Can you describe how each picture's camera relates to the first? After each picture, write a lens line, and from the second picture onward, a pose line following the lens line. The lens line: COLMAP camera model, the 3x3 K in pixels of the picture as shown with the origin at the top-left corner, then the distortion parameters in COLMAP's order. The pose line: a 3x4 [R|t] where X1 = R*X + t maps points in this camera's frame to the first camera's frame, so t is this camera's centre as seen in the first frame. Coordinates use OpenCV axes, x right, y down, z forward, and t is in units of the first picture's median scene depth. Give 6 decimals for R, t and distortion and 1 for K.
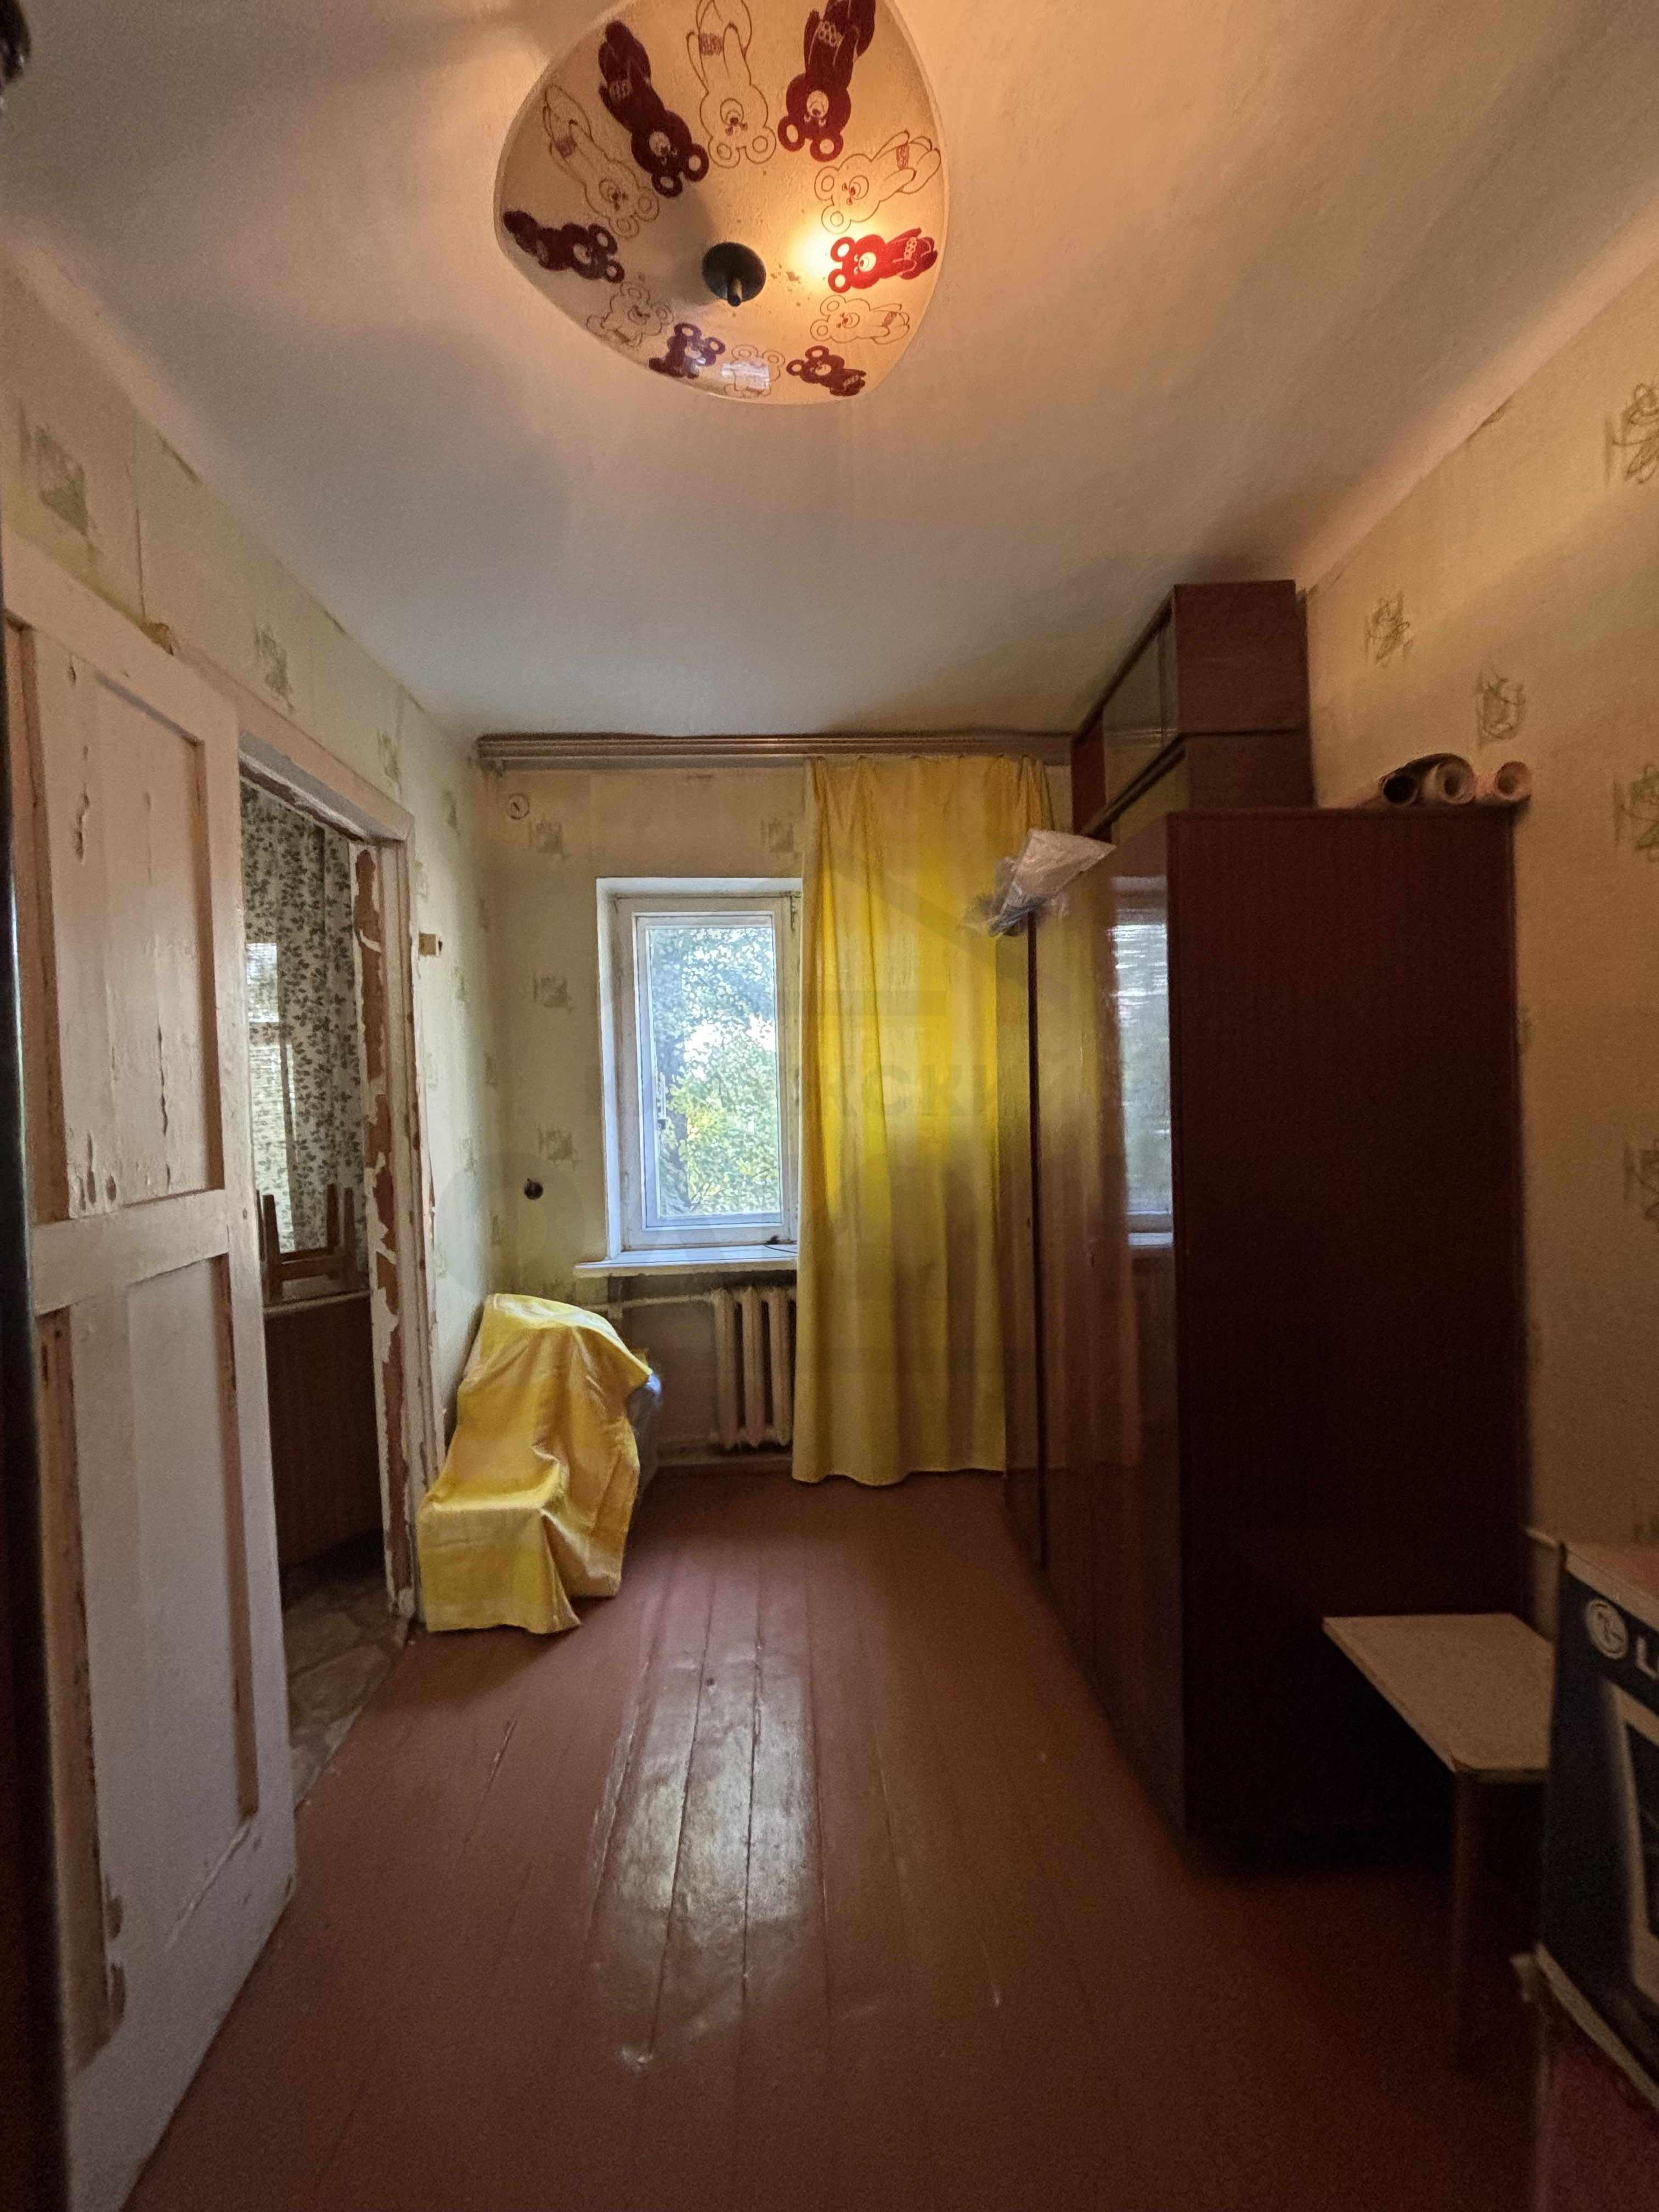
lens RADIAL K [[888.8, 0, 829.5], [0, 888.8, 1106.0], [0, 0, 1]] dist [-0.009485, 0.007167]
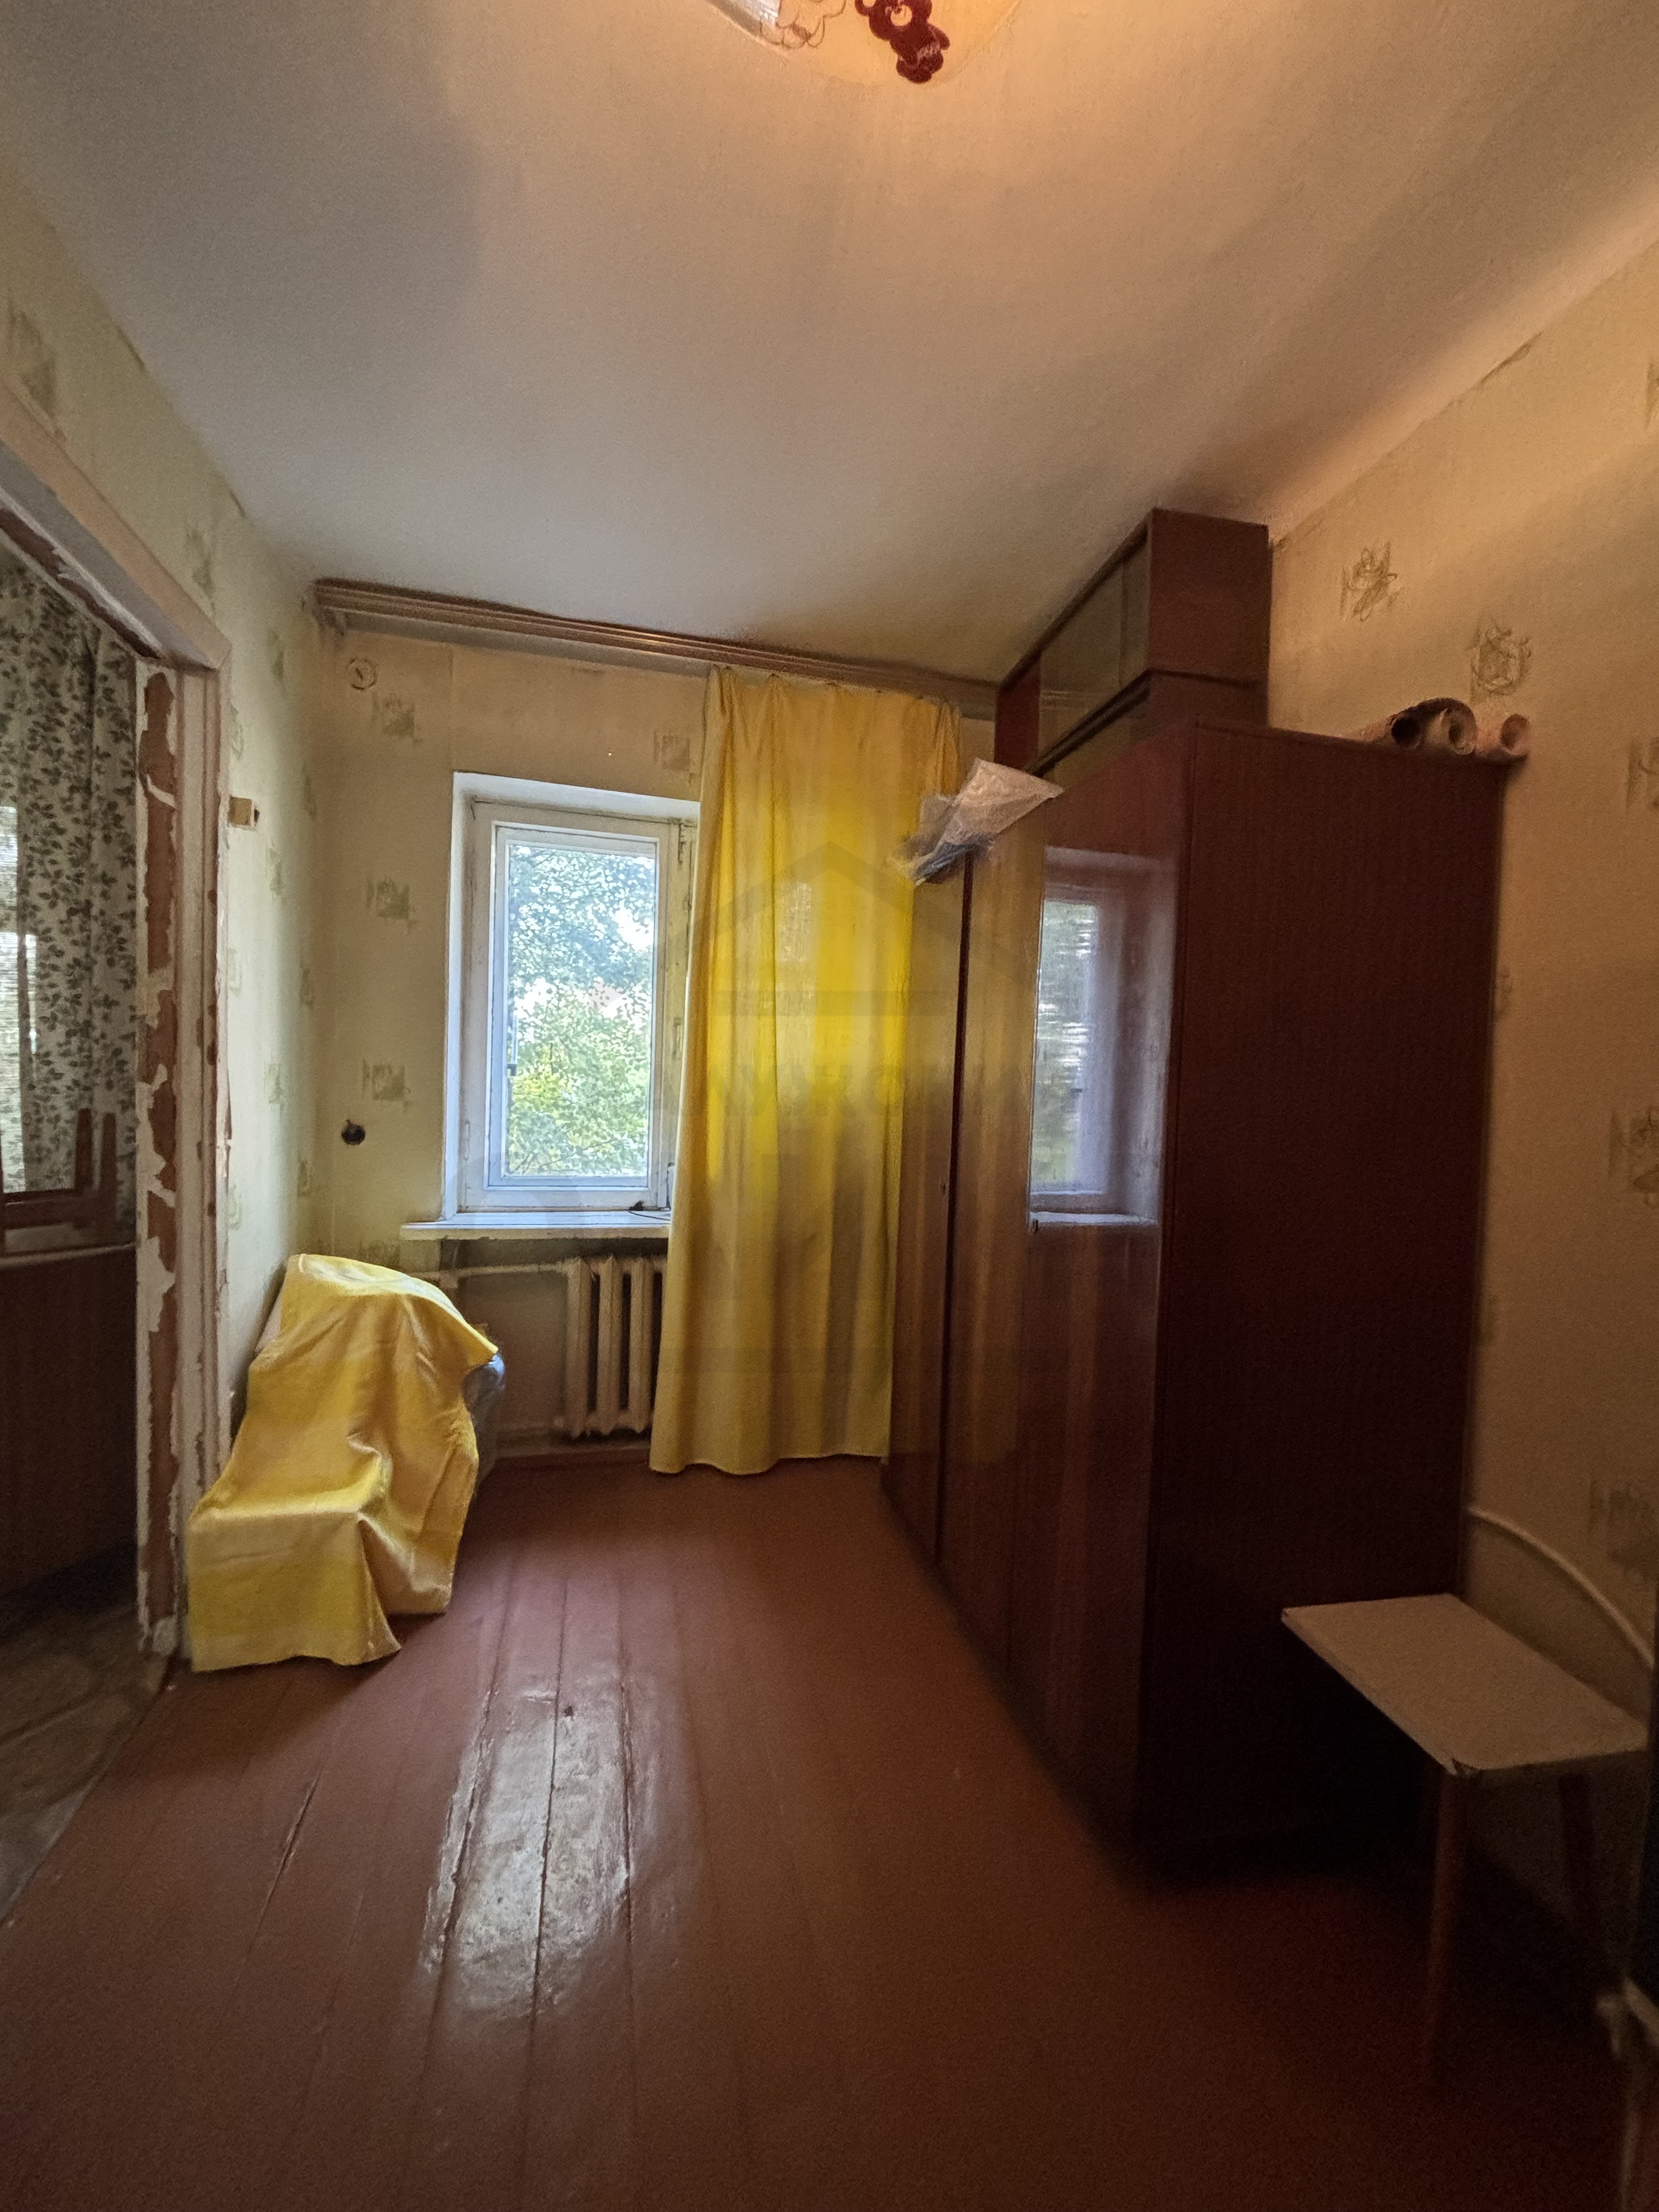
lens RADIAL K [[894.8, 0, 829.5], [0, 894.8, 1106.0], [0, 0, 1]] dist [-0.021776, 0.016902]
pose [[0.979907, 0.058300, 0.190747, -0.065071], [-0.061124, 0.998090, 0.008949, 0.039082], [-0.189861, -0.020429, 0.981599, 0.101594]]
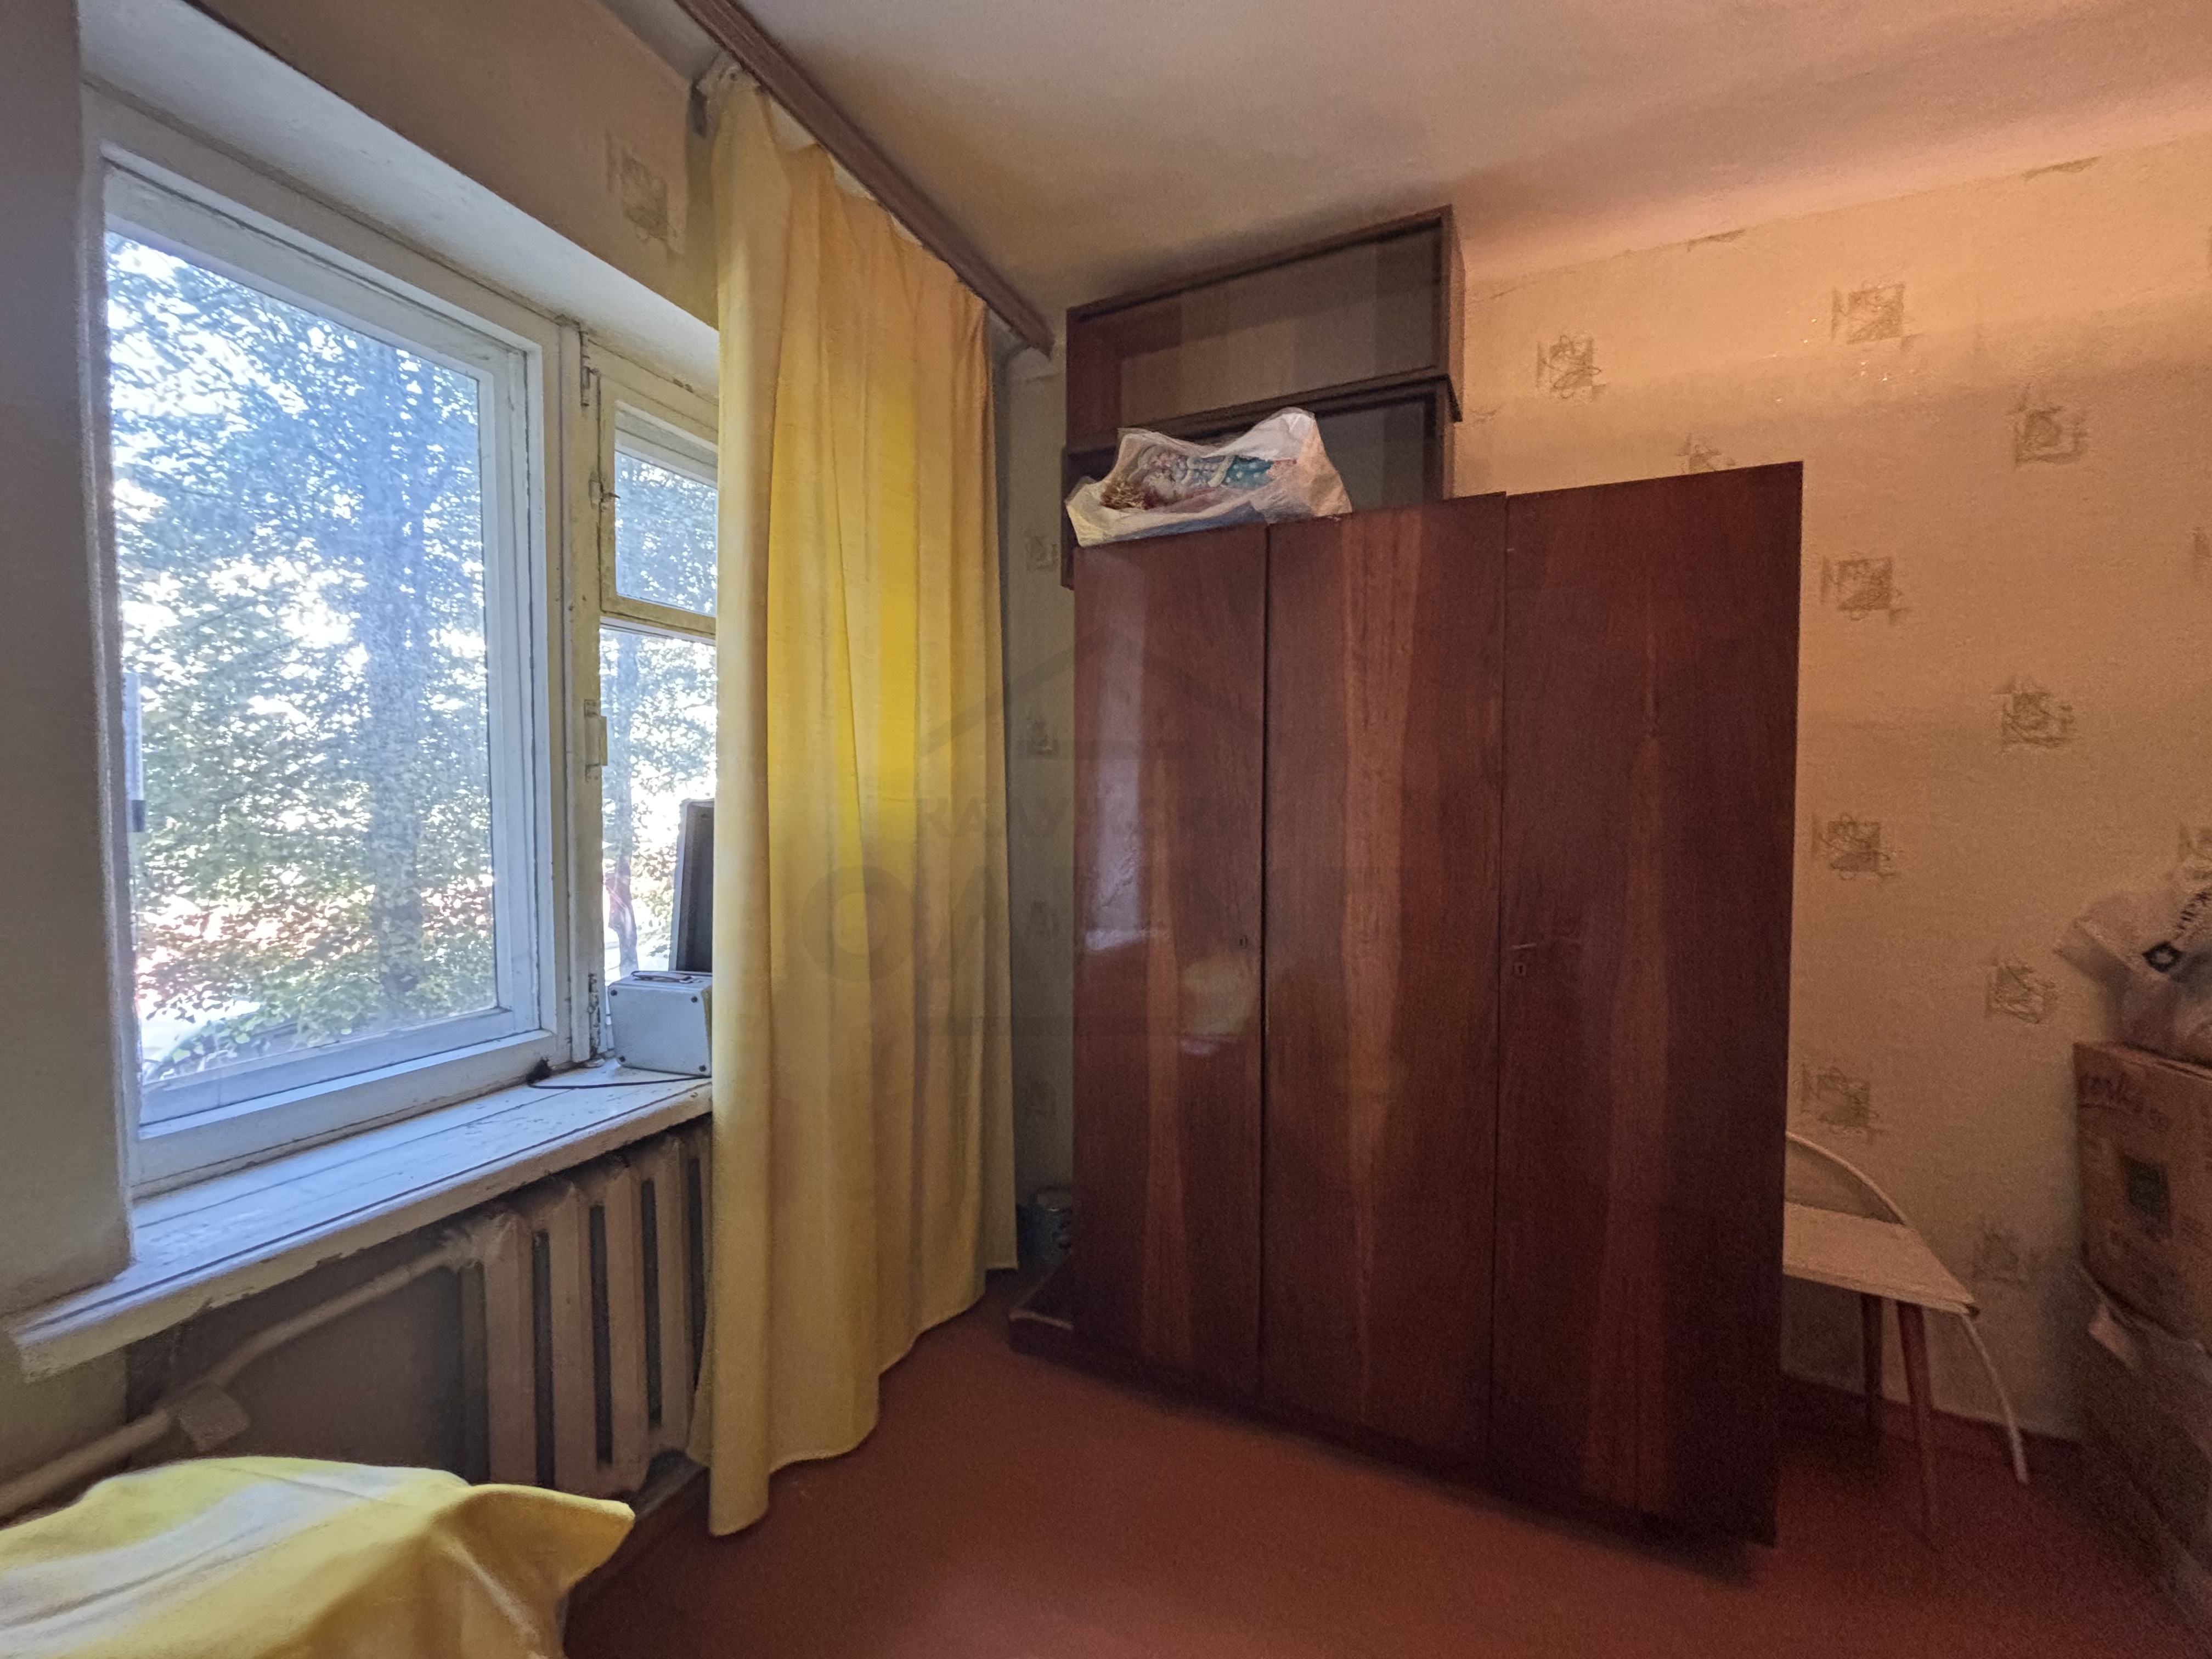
lens RADIAL K [[888.8, 0, 1100.7], [0, 888.8, 831.8], [0, 0, 1]] dist [-0.009485, 0.007167]
pose [[0.452943, -0.010397, 0.891479, -0.431673], [-0.004668, 0.999891, 0.014033, 0.025563], [-0.891527, -0.010517, 0.452845, 0.680698]]
